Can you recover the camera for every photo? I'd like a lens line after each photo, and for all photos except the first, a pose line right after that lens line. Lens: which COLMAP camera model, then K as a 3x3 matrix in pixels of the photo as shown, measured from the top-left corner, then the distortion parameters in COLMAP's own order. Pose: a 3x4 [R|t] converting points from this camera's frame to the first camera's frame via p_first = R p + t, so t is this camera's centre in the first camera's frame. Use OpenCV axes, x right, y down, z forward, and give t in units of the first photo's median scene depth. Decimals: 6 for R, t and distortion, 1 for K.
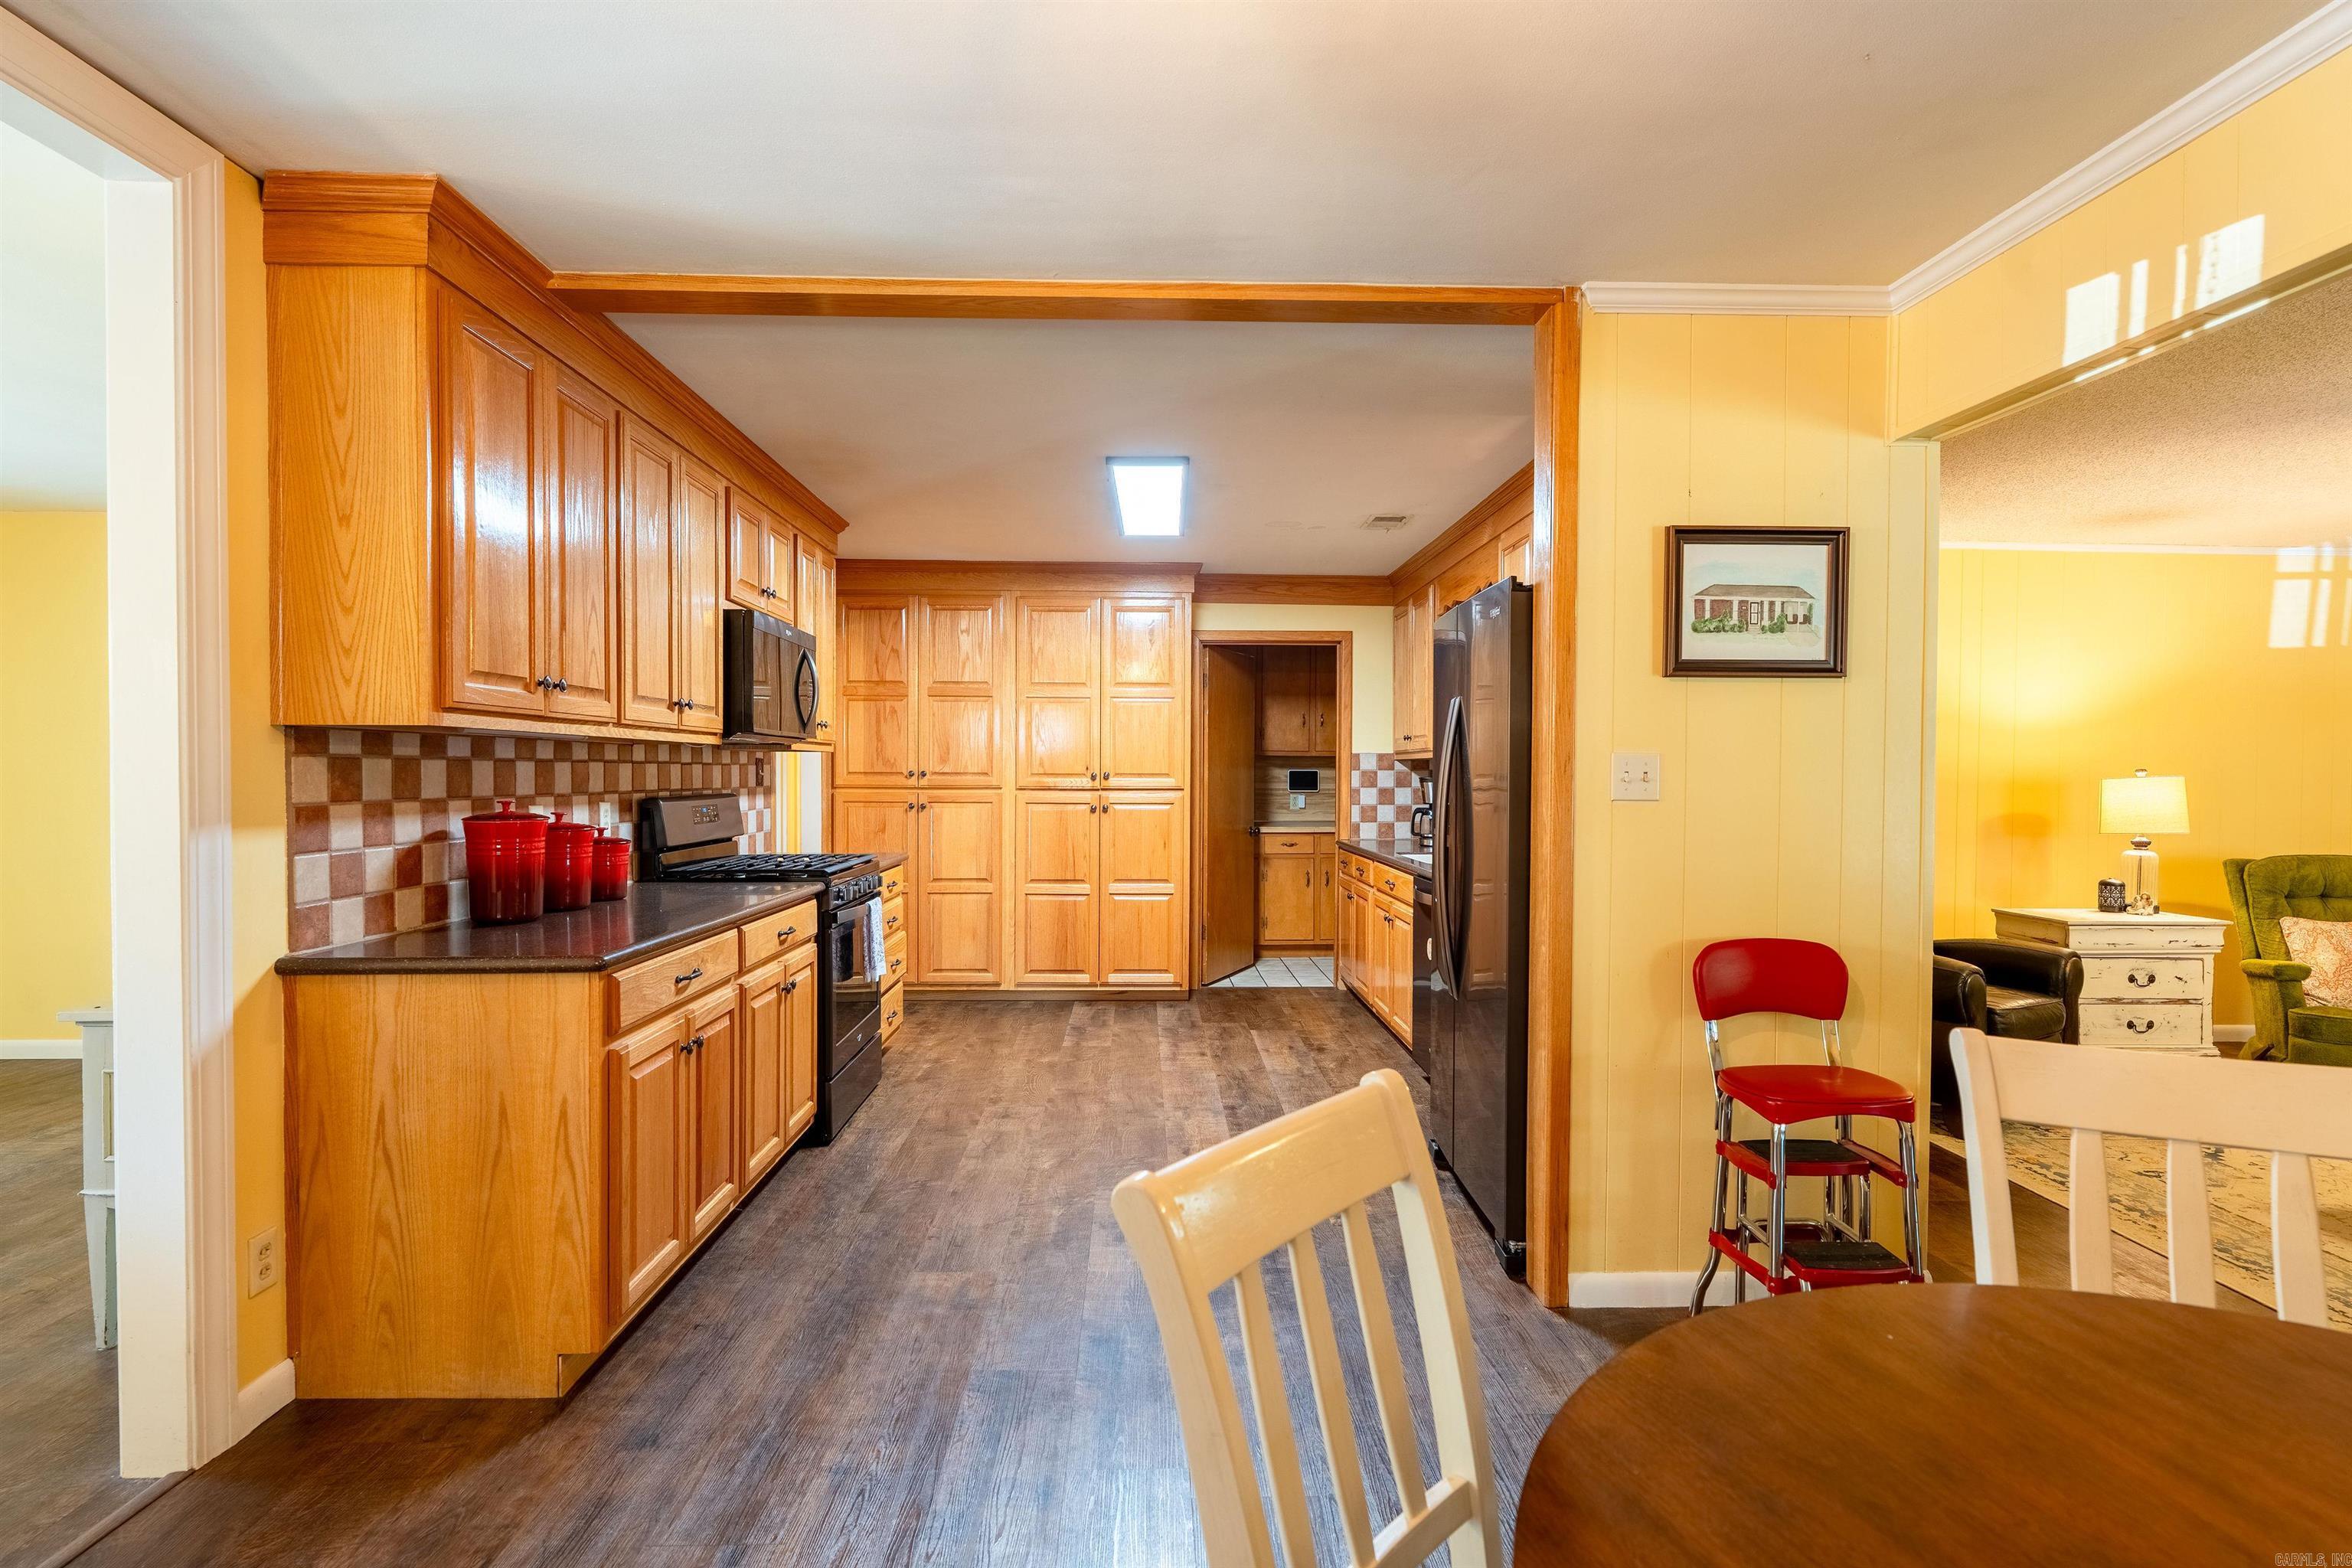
lens RADIAL K [[1138.9, 0, 1172.2], [0, 1138.9, 788.4], [0, 0, 1]] dist [-0.001133, 0.000469]
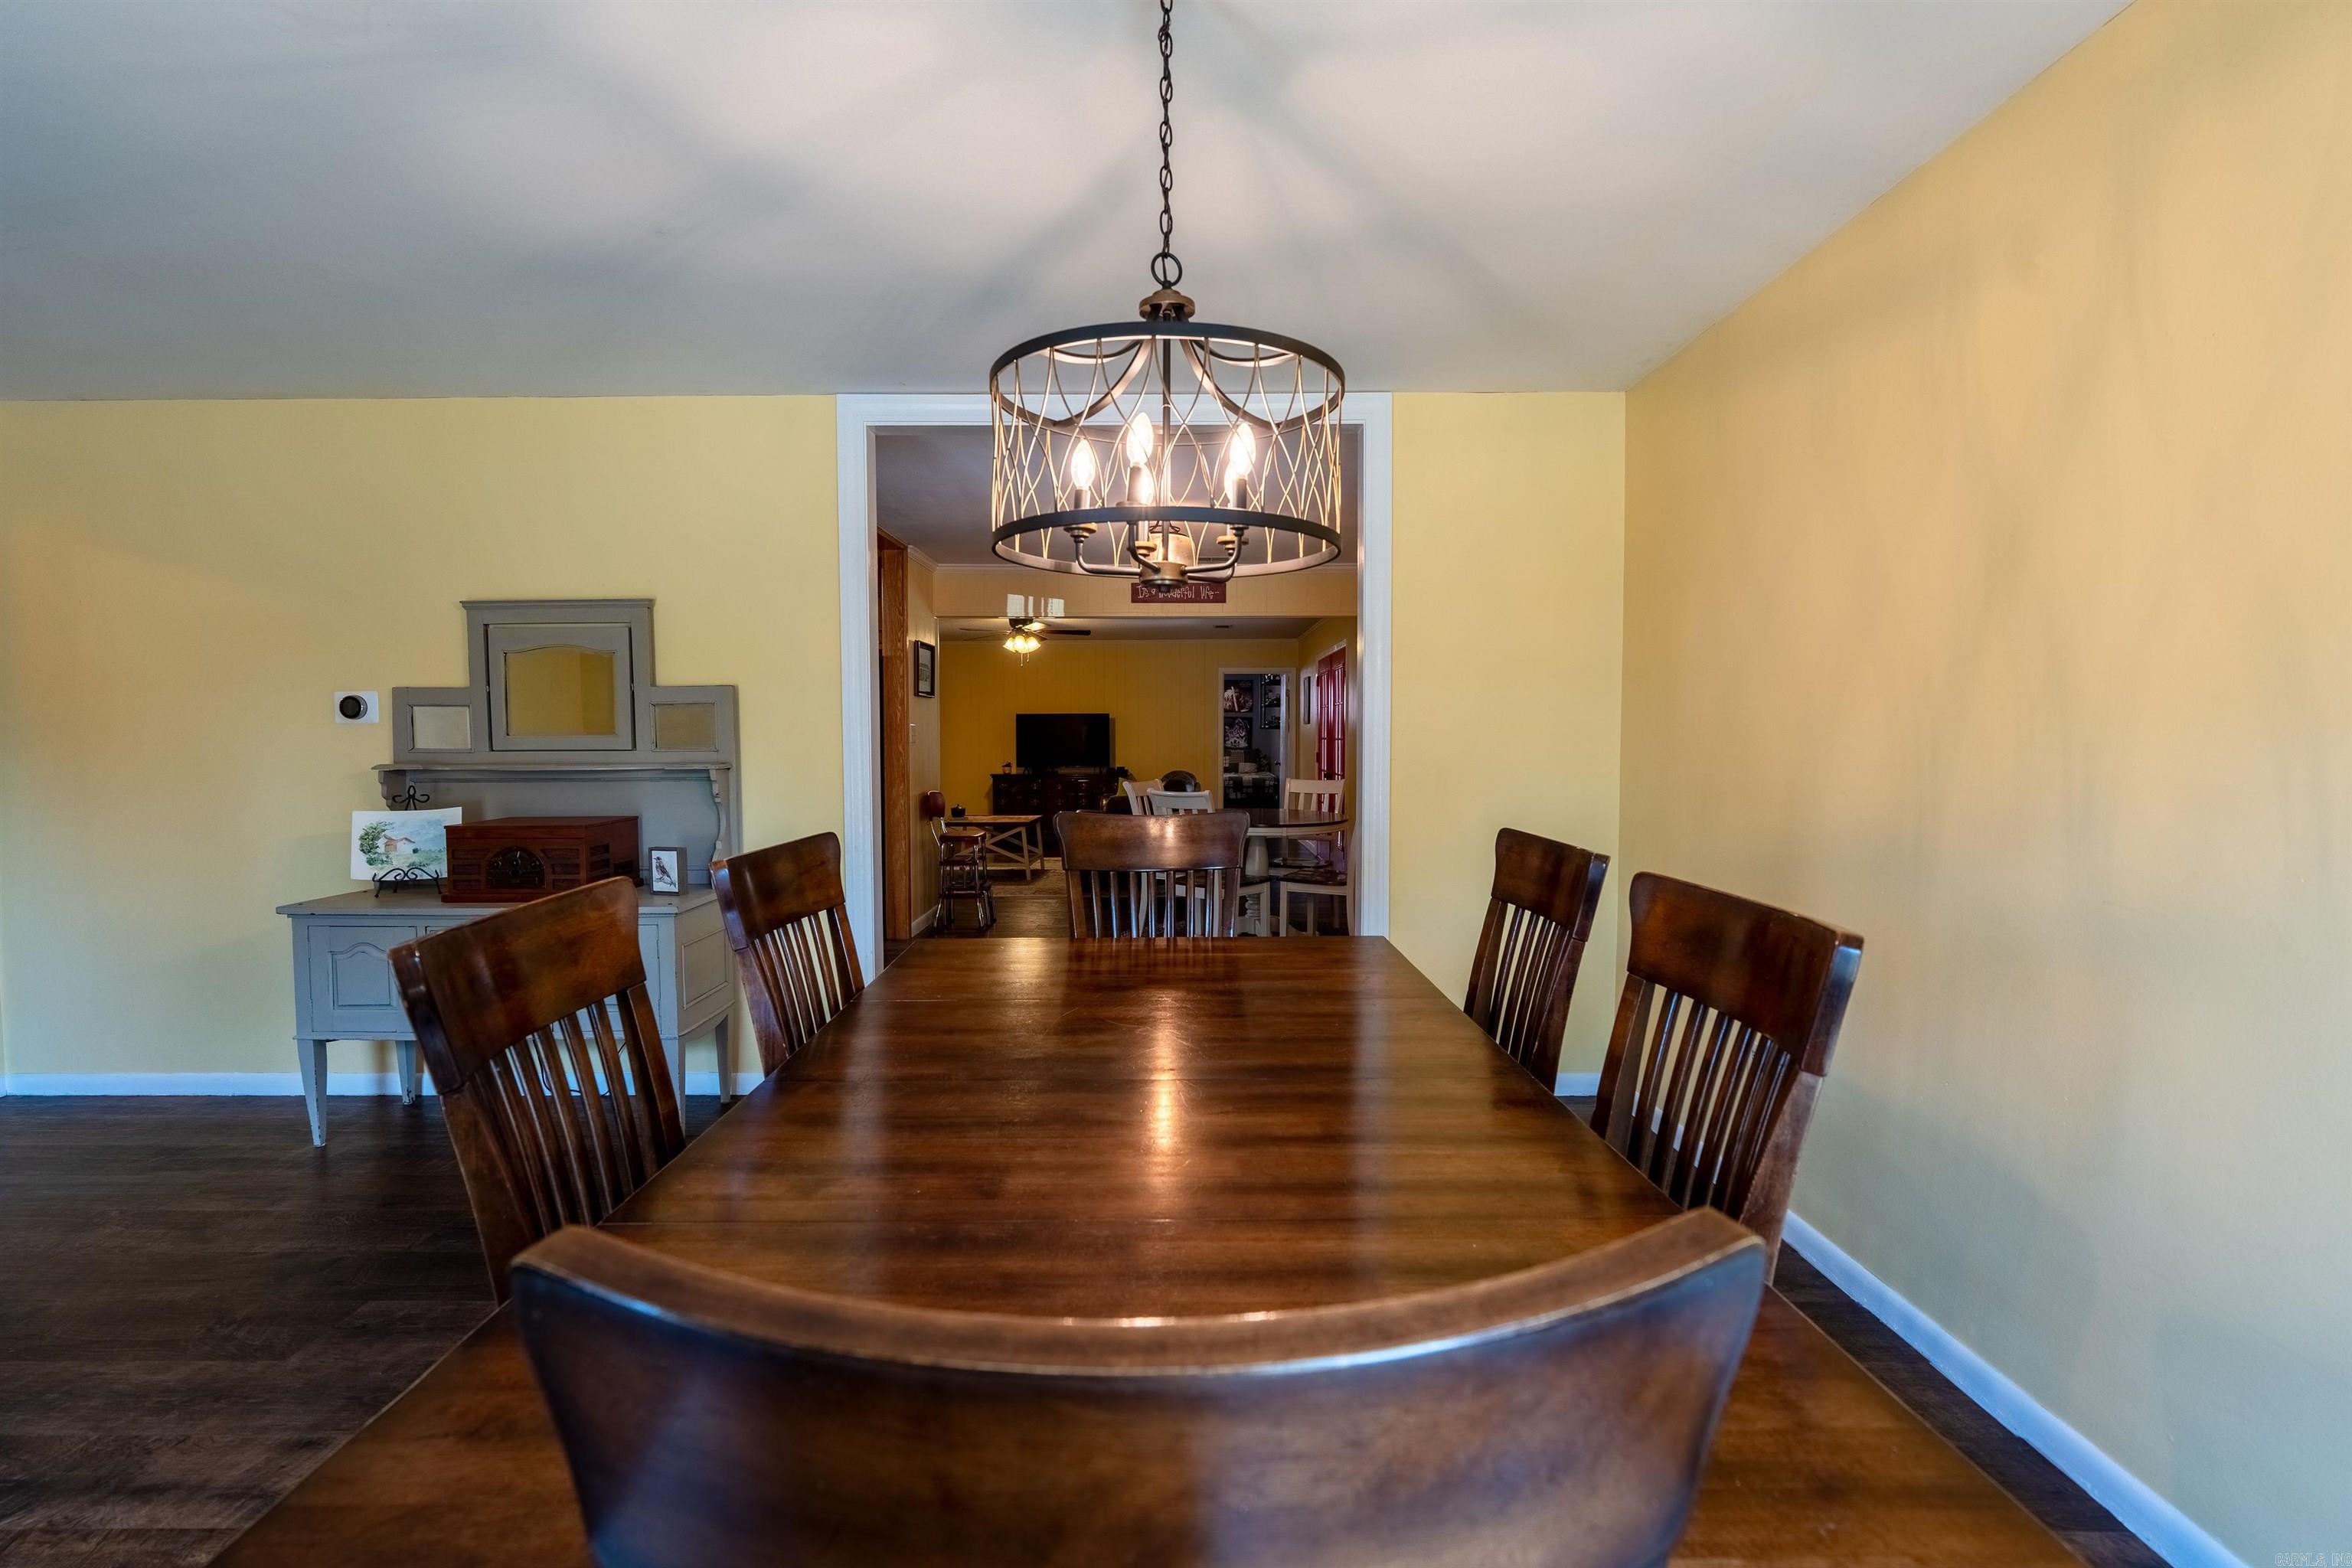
lens RADIAL K [[1054.2, 0, 1175.3], [0, 1054.2, 791.3], [0, 0, 1]] dist [-0.007233, 0.002287]
pose [[0.030780, -0.058484, 0.997814, -1.401661], [0.019003, 0.998141, 0.057917, -0.005138], [-0.999346, 0.017179, 0.031834, 0.219045]]
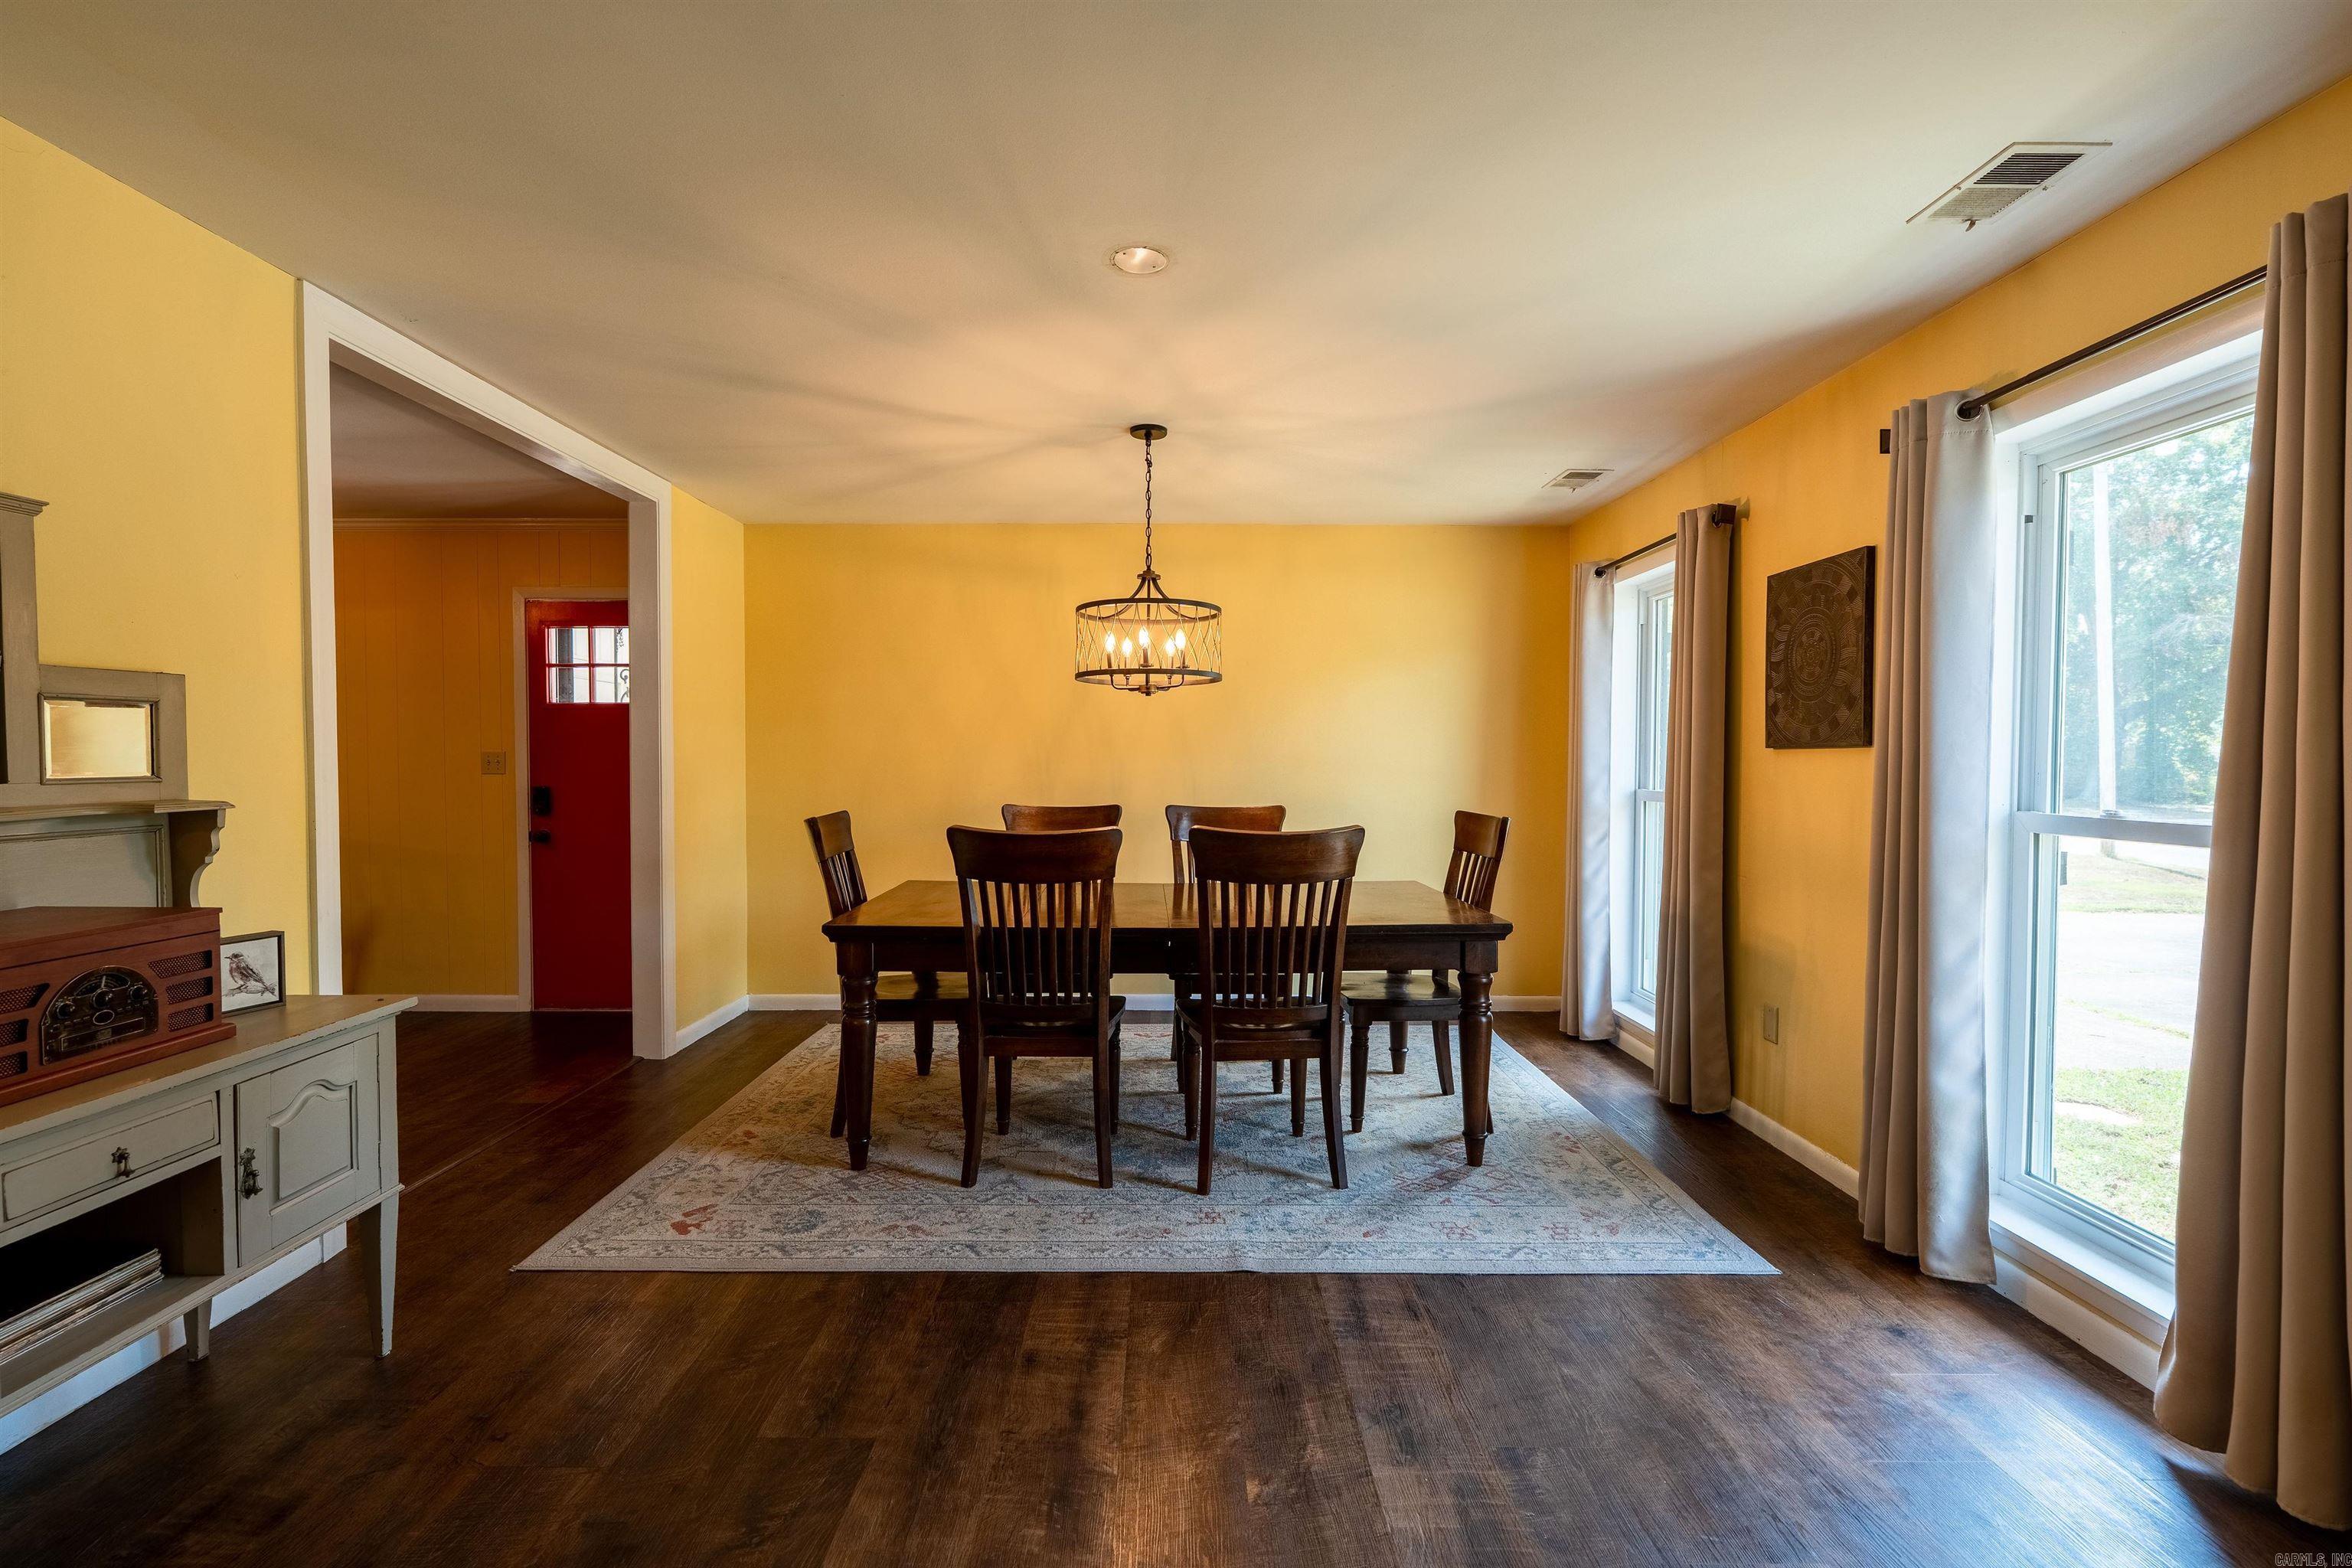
lens RADIAL K [[1054.2, 0, 1167.8], [0, 1054.2, 782.5], [0, 0, 1]] dist [-0.007233, 0.002287]
pose [[-0.999565, -0.001826, 0.029431, -1.041761], [-0.000639, 0.999189, 0.040272, -0.016940], [-0.029481, 0.040236, -0.998755, 1.181659]]
